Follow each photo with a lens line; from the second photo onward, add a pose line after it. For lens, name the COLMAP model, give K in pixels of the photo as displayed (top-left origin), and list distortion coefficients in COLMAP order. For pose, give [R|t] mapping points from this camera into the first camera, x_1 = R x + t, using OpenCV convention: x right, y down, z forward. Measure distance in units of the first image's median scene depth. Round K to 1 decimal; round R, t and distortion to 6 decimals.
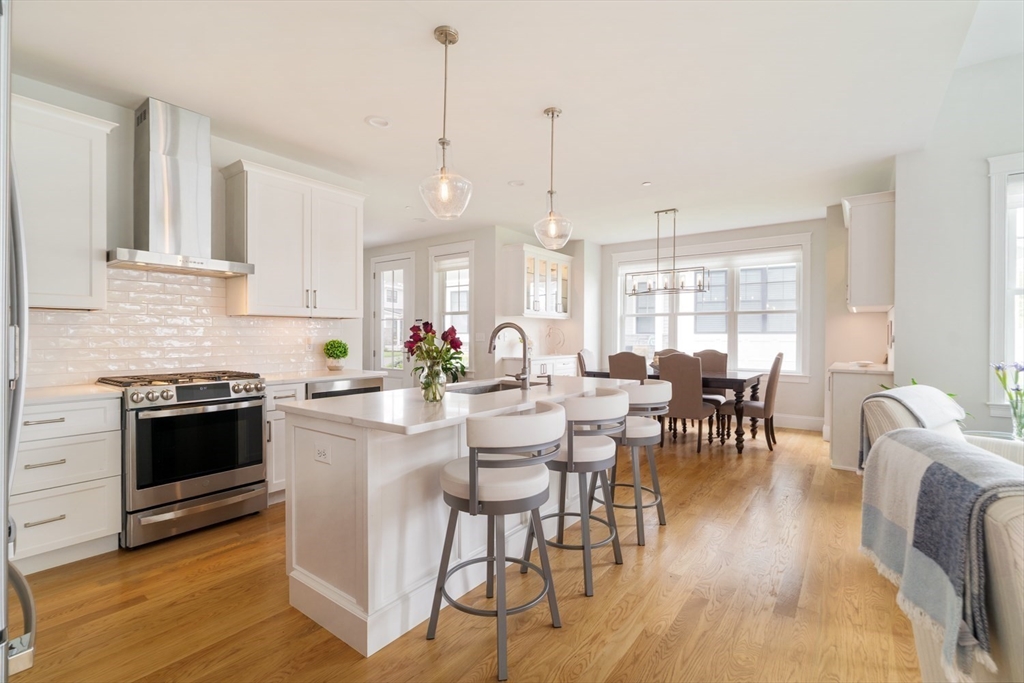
lens RADIAL K [[475.3, 0, 508.3], [0, 475.3, 335.7], [0, 0, 1]] dist [-0.004184, -0.000290]
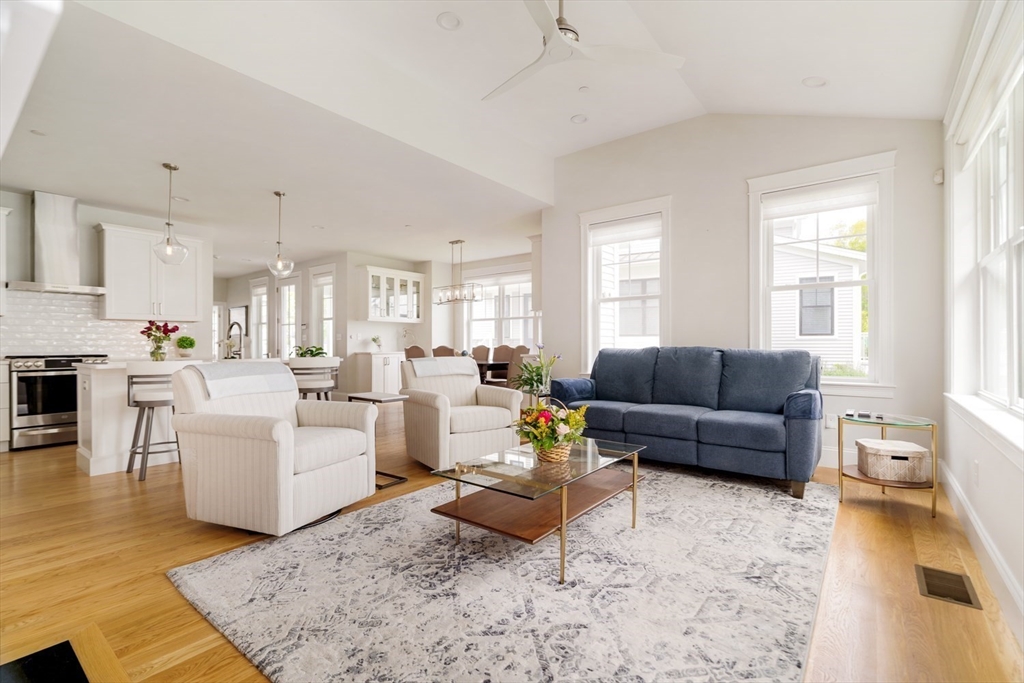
lens RADIAL K [[475.3, 0, 514.2], [0, 475.3, 342.5], [0, 0, 1]] dist [-0.004184, -0.000290]
pose [[0.999758, -0.004267, -0.021599, 0.905791], [0.004206, 0.999987, -0.002850, 0.048216], [0.021610, 0.002759, 0.999763, -0.598606]]
